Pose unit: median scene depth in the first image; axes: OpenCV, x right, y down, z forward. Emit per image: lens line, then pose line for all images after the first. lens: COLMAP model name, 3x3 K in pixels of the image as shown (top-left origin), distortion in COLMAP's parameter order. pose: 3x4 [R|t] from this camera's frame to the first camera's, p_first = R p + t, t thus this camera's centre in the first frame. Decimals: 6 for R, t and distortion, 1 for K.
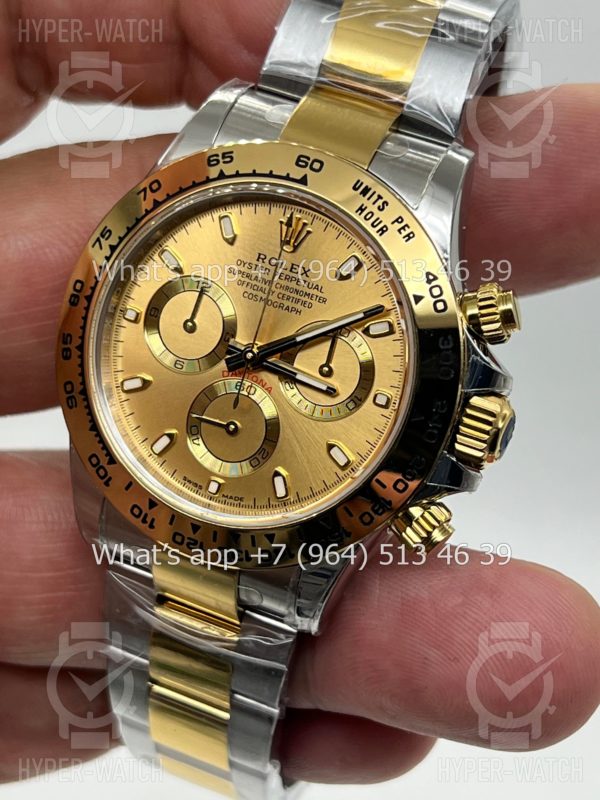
lens RADIAL K [[1858.3, 0, 302.7], [0, 1858.3, 390.9], [0, 0, 1]] dist [0.166837, 0.000000]
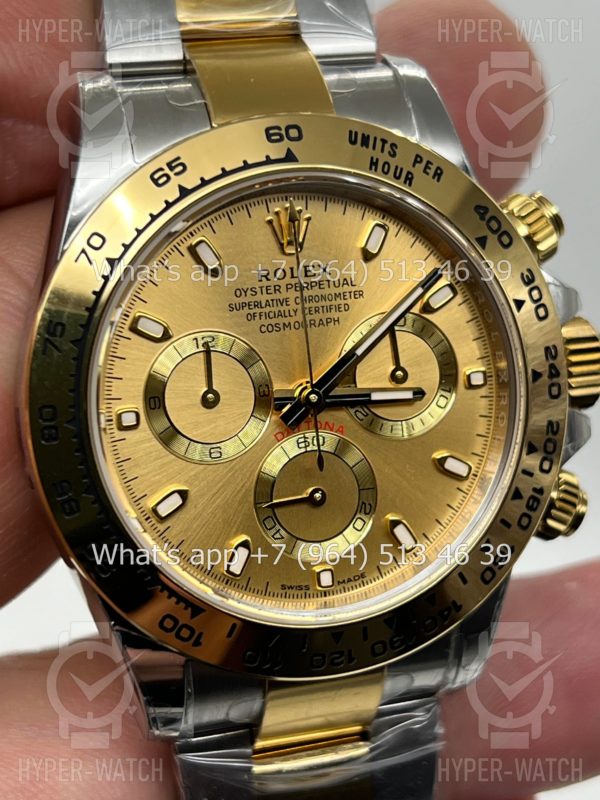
lens RADIAL K [[1858.3, 0, 296.3], [0, 1858.3, 398.9], [0, 0, 1]] dist [0.166837, 0.000000]
pose [[0.755977, -0.405767, 0.513664, -0.420662], [0.389772, 0.909459, 0.144784, -0.130380], [-0.525905, 0.090758, 0.845687, 0.362759]]
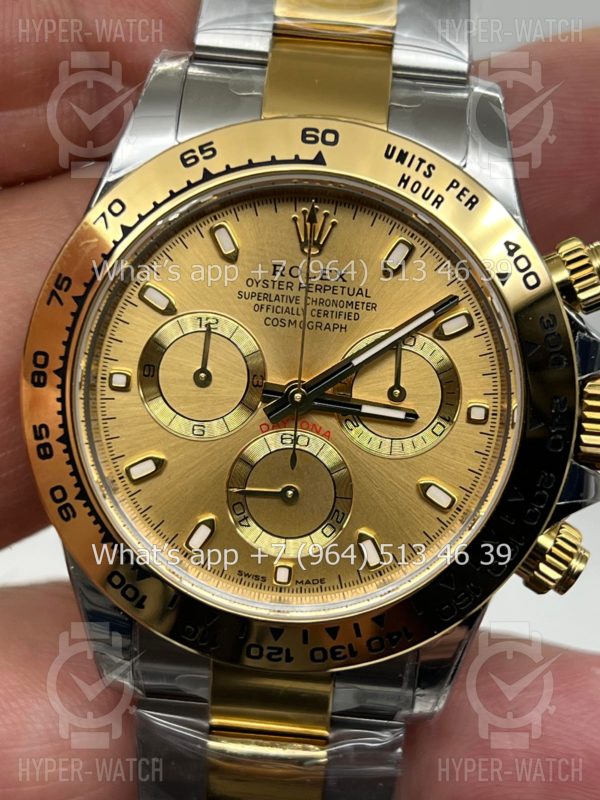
lens RADIAL K [[1858.3, 0, 297.6], [0, 1858.3, 395.8], [0, 0, 1]] dist [0.166837, 0.000000]
pose [[0.941263, -0.229479, 0.247718, -0.217874], [0.224653, 0.973257, 0.047976, -0.056307], [-0.252103, 0.010493, 0.967644, 0.255997]]
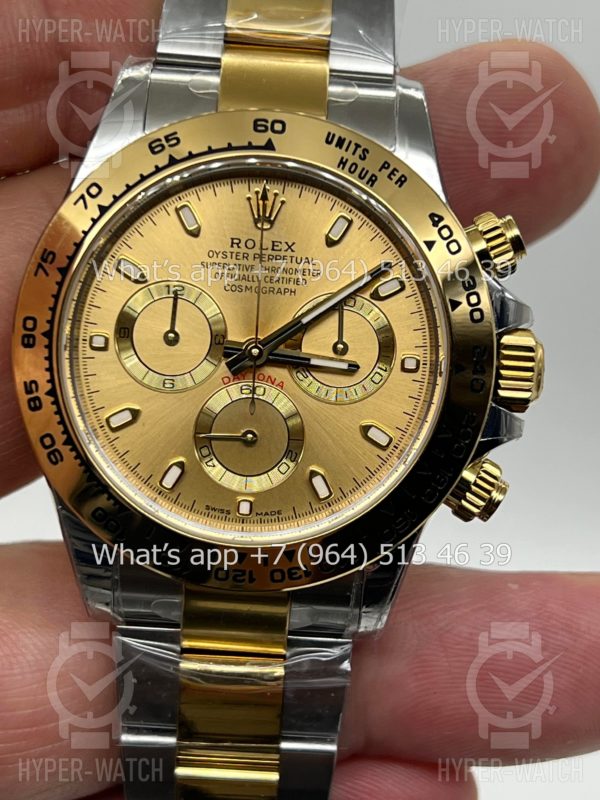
lens RADIAL K [[1858.3, 0, 303.3], [0, 1858.3, 414.9], [0, 0, 1]] dist [0.166837, 0.000000]
pose [[0.923278, -0.242483, 0.297924, -0.277736], [0.243955, 0.969230, 0.032839, -0.013387], [-0.296720, 0.042360, 0.954025, 0.147918]]
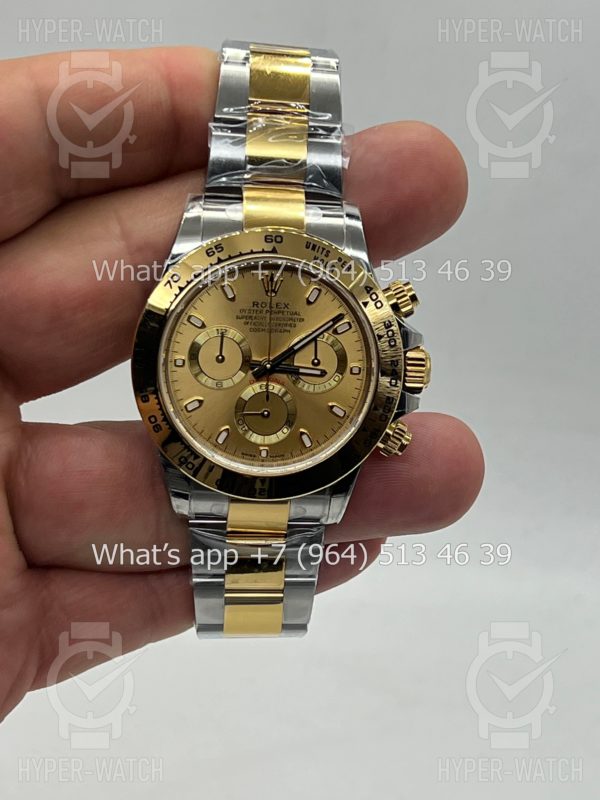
lens RADIAL K [[1858.3, 0, 298.0], [0, 1858.3, 408.6], [0, 0, 1]] dist [0.166837, 0.000000]
pose [[0.900989, -0.289345, 0.323262, -0.522729], [0.262465, 0.956824, 0.124897, -0.174272], [-0.345443, -0.027686, 0.938031, -0.483255]]
